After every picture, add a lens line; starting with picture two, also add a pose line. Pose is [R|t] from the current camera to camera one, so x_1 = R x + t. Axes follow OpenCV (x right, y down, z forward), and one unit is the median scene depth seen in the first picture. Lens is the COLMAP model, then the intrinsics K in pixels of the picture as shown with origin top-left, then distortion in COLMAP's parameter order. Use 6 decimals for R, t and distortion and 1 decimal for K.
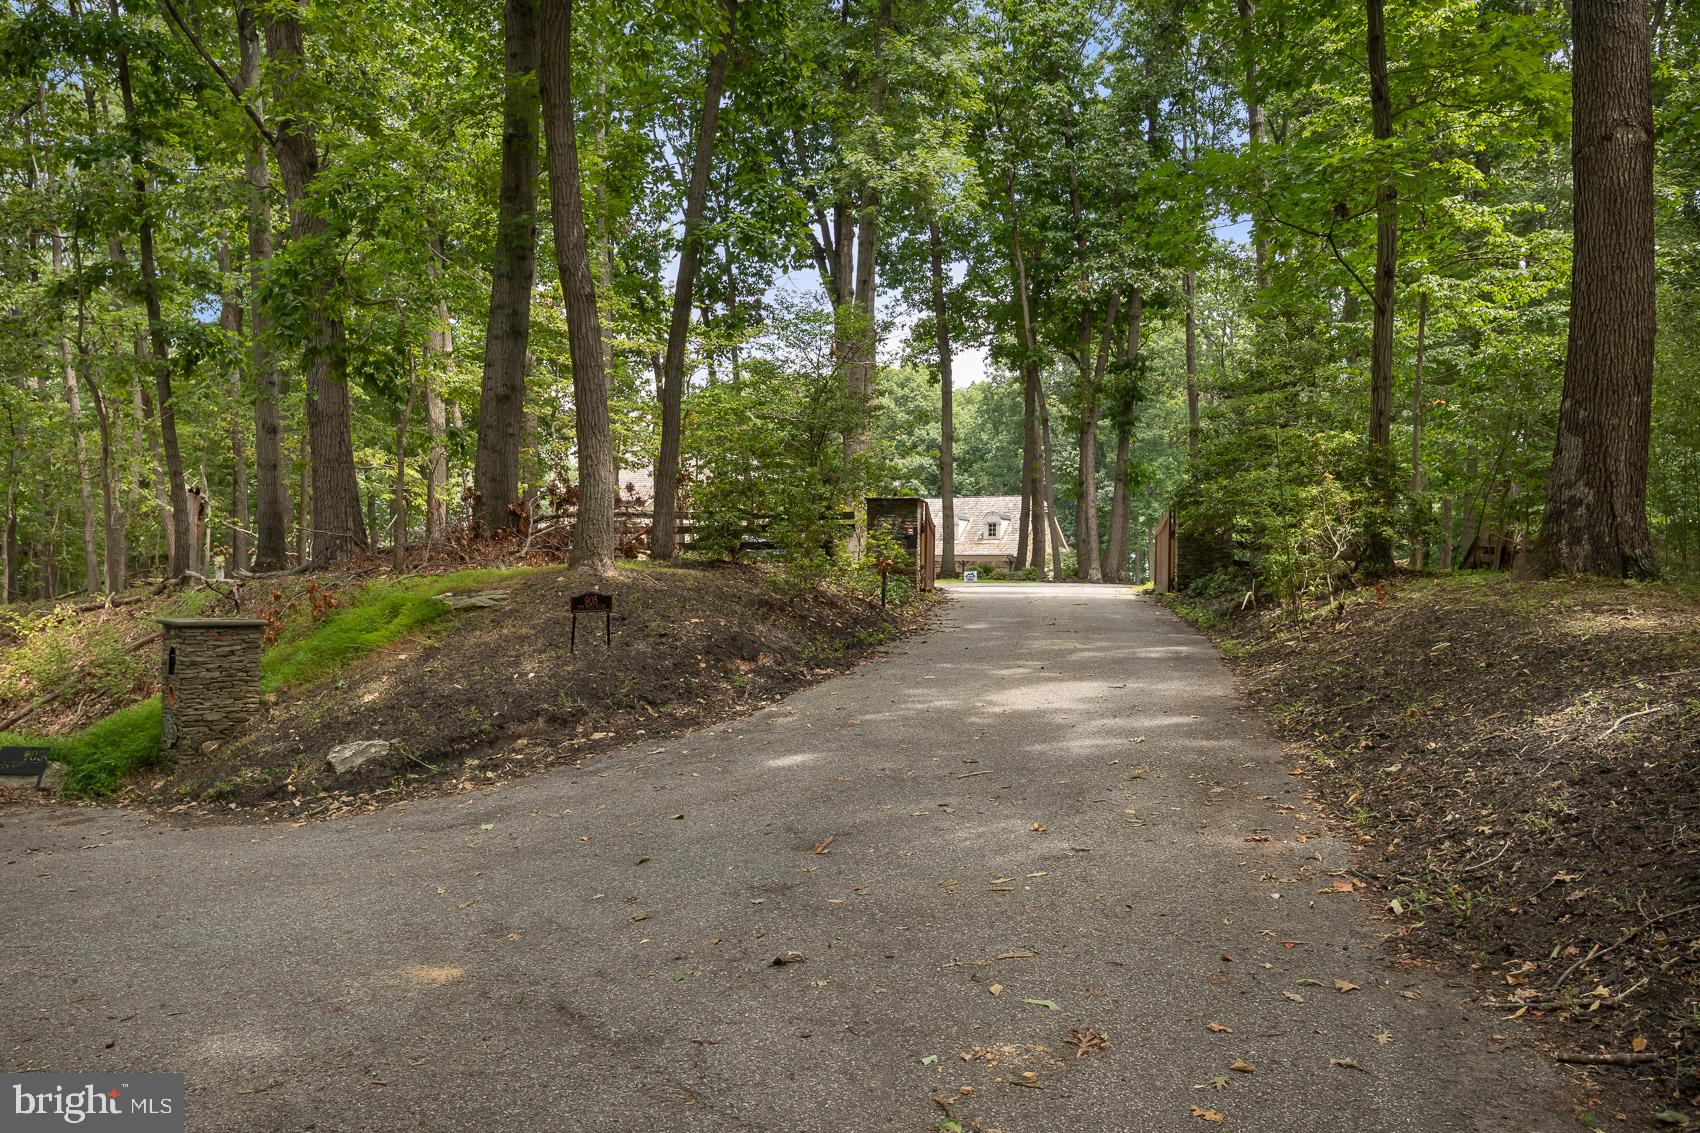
lens RADIAL K [[1225.1, 0, 848.2], [0, 1225.1, 541.0], [0, 0, 1]] dist [0.000518, -0.000059]
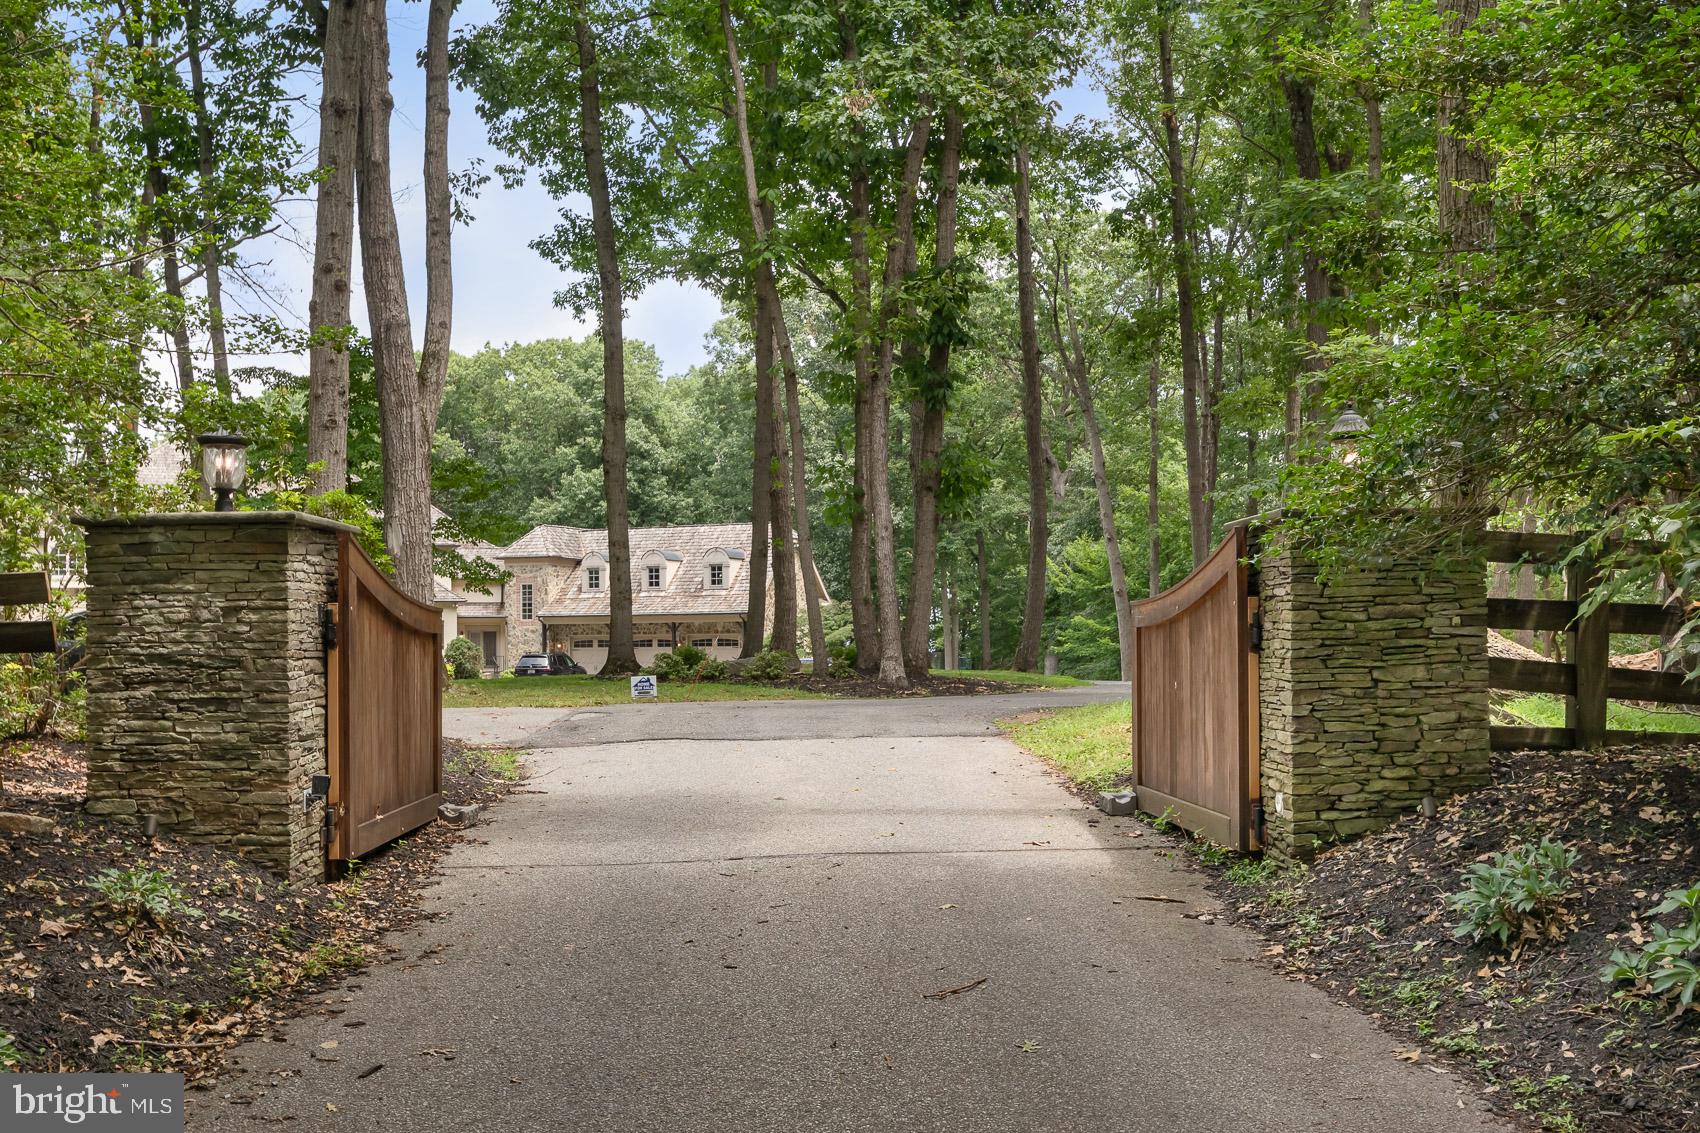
lens RADIAL K [[1623.7, 0, 853.5], [0, 1623.7, 580.3], [0, 0, 1]] dist [-0.003810, -0.053721]
pose [[0.980861, -0.019990, 0.193682, 0.036686], [0.020610, 0.999787, -0.001184, -0.006668], [-0.193617, 0.005153, 0.981064, 0.226590]]
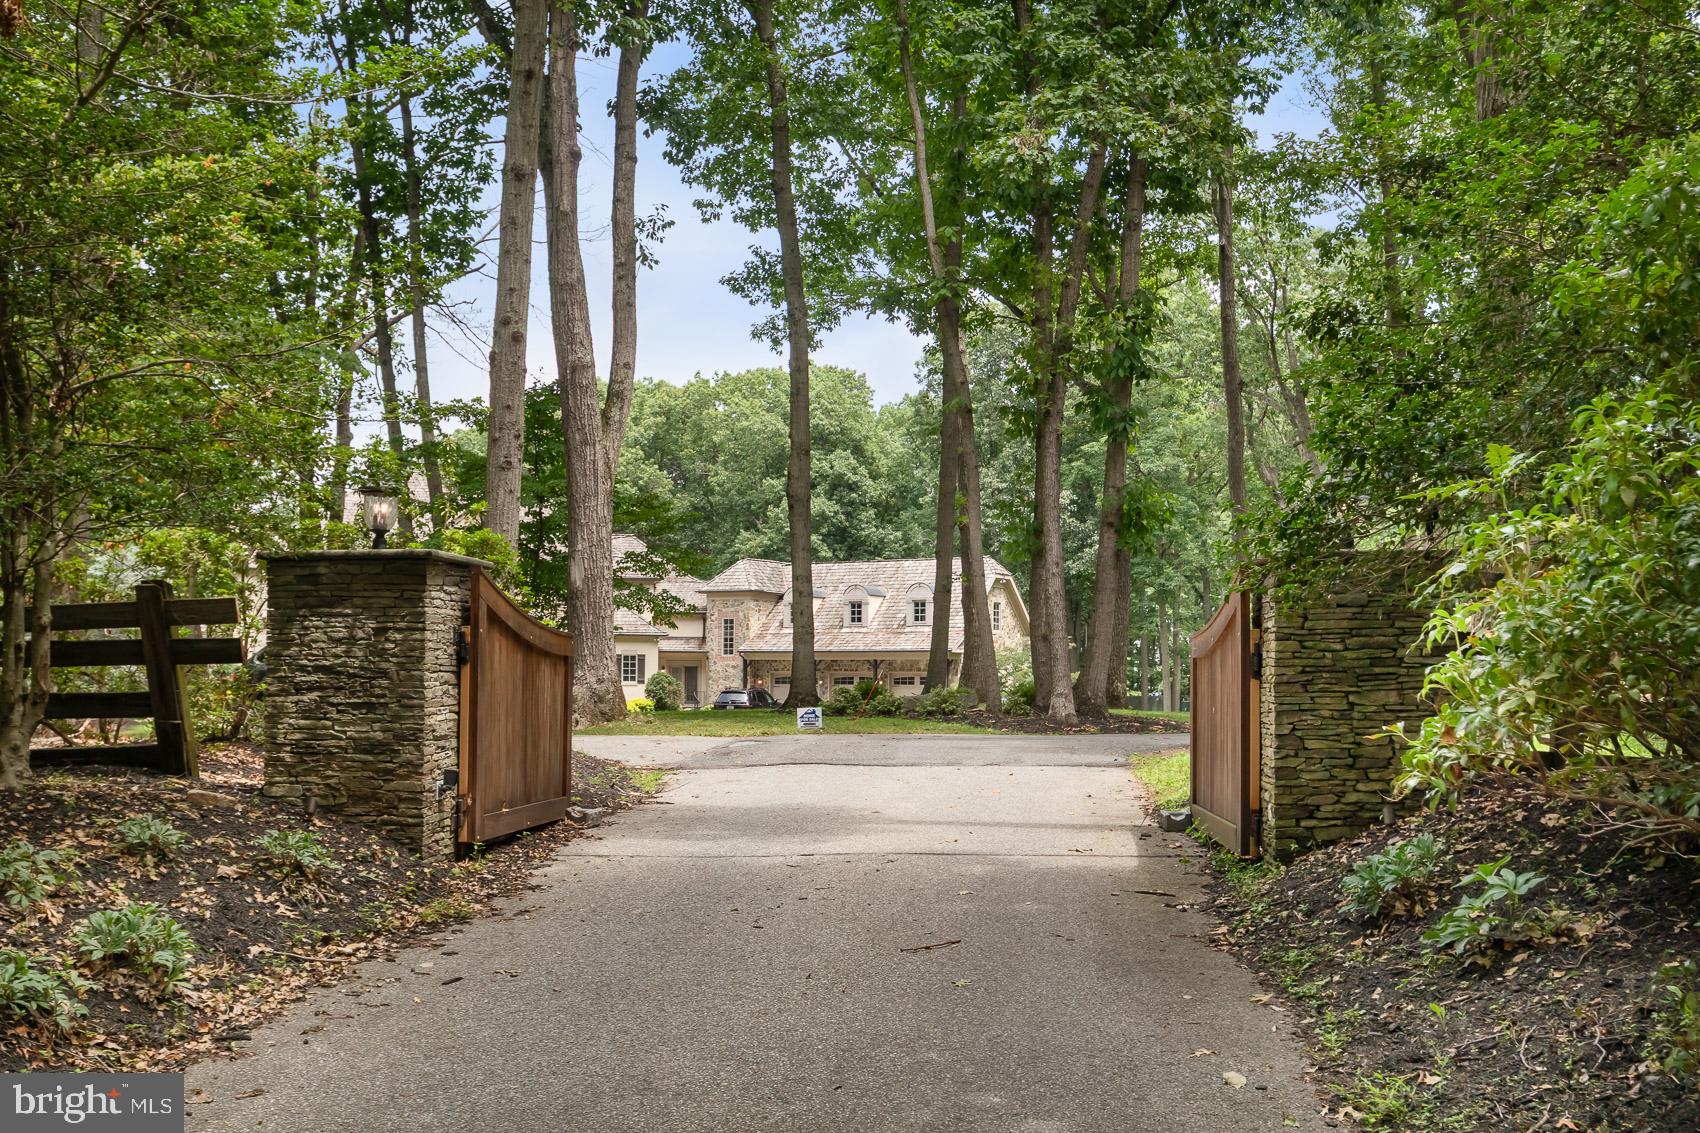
lens RADIAL K [[1708.3, 0, 850.0], [0, 1708.3, 566.5], [0, 0, 1]] dist [-0.004412, -0.015380]
pose [[0.998062, -0.008268, 0.061672, 0.047011], [0.010328, 0.999397, -0.033164, -0.005780], [-0.061361, 0.033736, 0.997545, 0.198512]]
